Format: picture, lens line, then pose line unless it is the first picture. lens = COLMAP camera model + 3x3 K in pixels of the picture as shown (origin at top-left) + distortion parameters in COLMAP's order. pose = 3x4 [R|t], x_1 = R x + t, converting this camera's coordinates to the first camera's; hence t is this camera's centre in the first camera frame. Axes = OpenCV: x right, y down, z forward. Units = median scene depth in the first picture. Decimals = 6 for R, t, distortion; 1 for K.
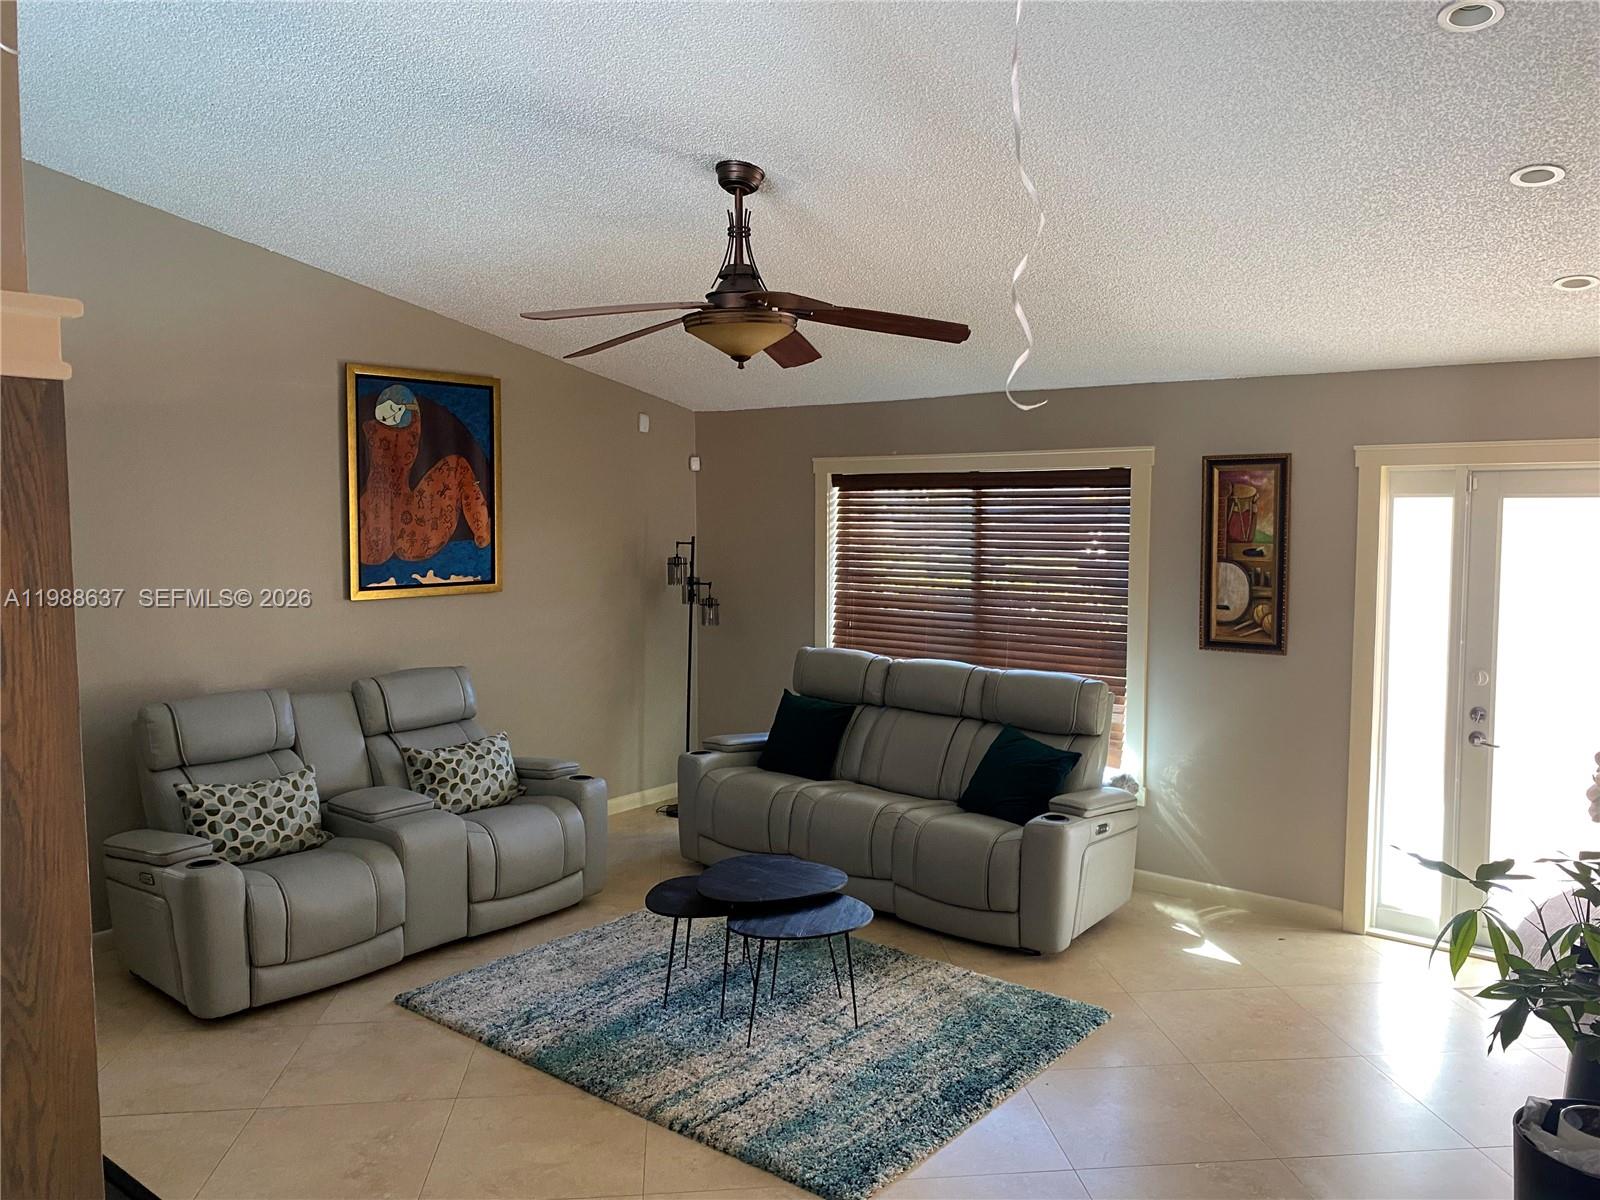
lens RADIAL K [[1219.6, 0, 794.0], [0, 1219.6, 585.5], [0, 0, 1]] dist [0.034192, -0.040336]
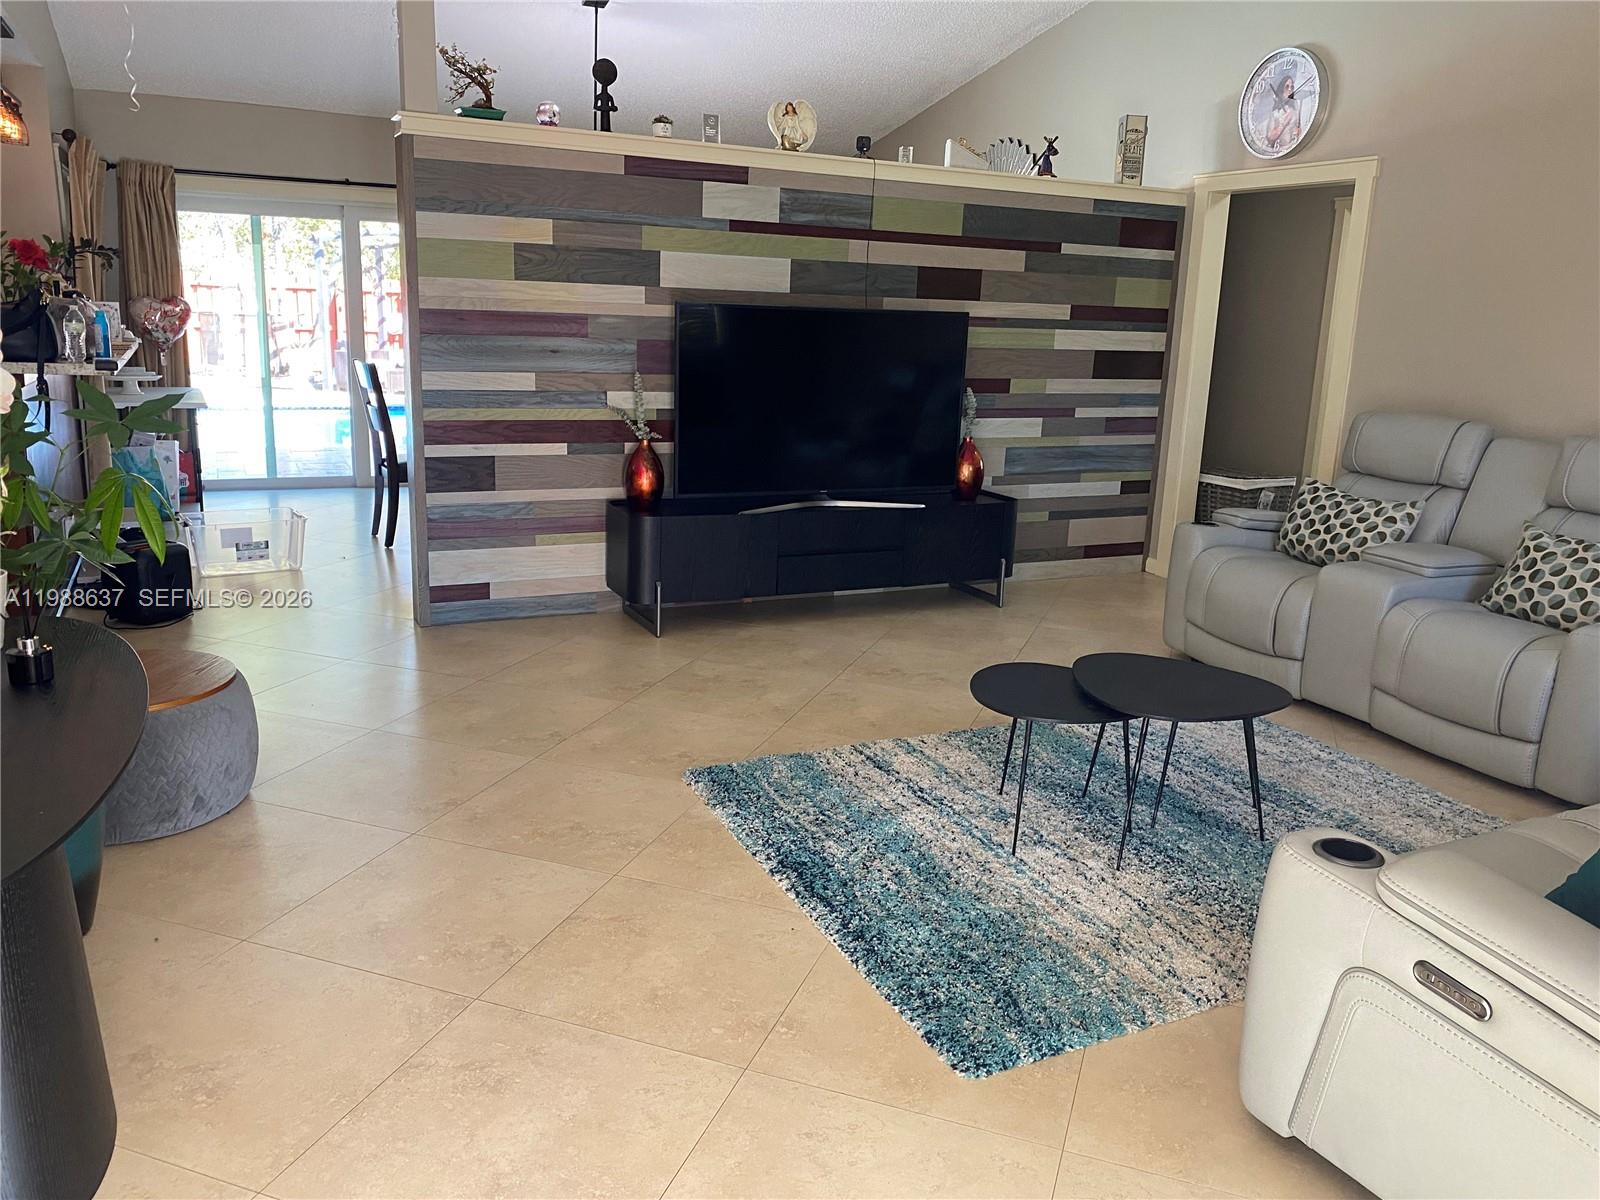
lens RADIAL K [[1219.6, 0, 809.9], [0, 1219.6, 588.8], [0, 0, 1]] dist [0.034192, -0.040336]
pose [[-0.421114, 0.197233, -0.885303, 0.658143], [-0.096774, 0.960728, 0.260070, 0.015982], [0.901830, 0.195193, -0.385490, 1.012194]]
